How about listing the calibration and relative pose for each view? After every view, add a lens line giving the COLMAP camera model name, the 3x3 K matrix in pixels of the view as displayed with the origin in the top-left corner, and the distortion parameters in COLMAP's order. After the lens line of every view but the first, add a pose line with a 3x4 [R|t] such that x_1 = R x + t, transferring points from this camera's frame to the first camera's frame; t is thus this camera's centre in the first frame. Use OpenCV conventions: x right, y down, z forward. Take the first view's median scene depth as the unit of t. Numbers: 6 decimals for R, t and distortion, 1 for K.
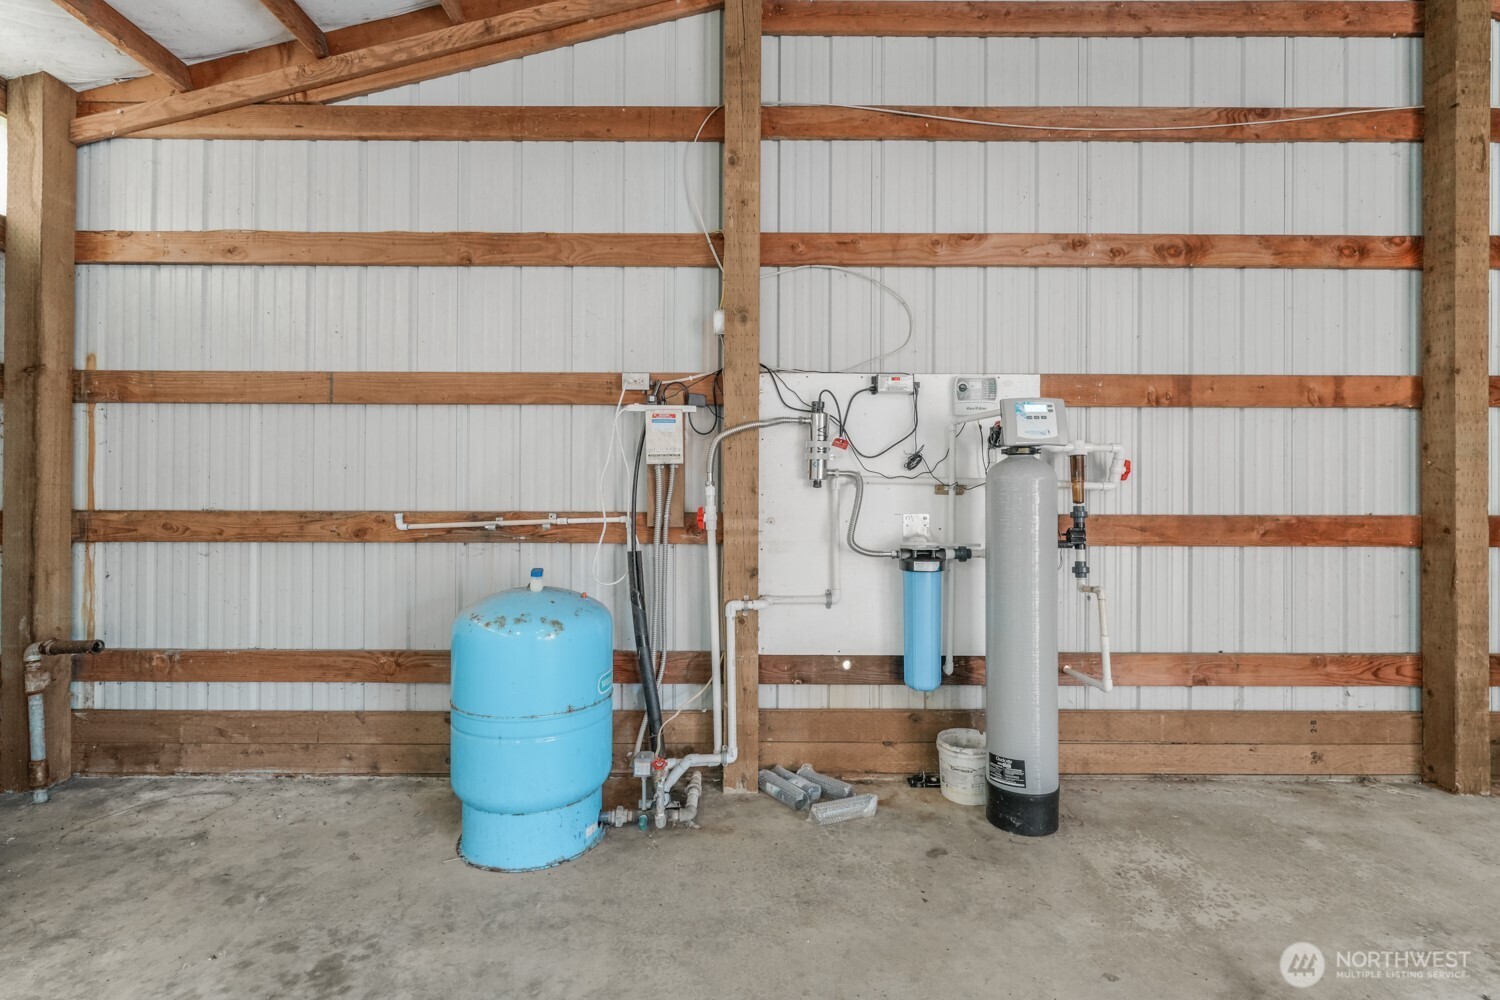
lens RADIAL K [[726.0, 0, 752.4], [0, 726.0, 493.6], [0, 0, 1]] dist [-0.002900, -0.000199]
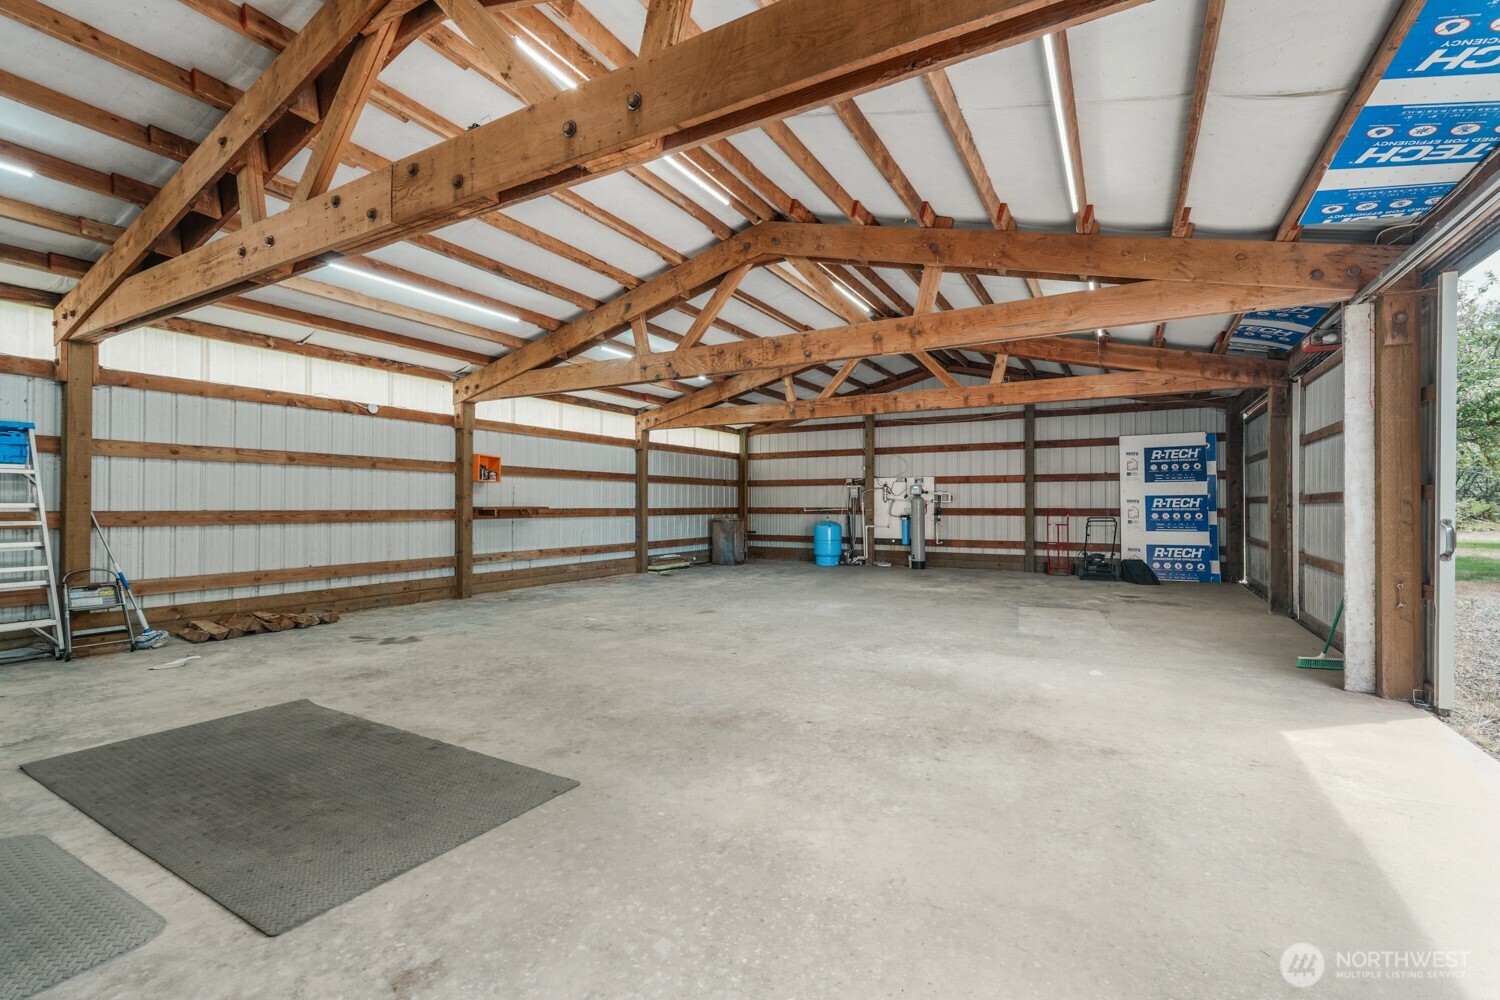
lens RADIAL K [[672.2, 0, 748.6], [0, 672.2, 504.1], [0, 0, 1]] dist [0.013716, -0.000694]
pose [[0.864632, -0.004037, -0.502389, 1.490405], [0.004362, 0.999990, -0.000528, 0.001199], [0.502386, -0.001735, 0.864642, -3.167797]]
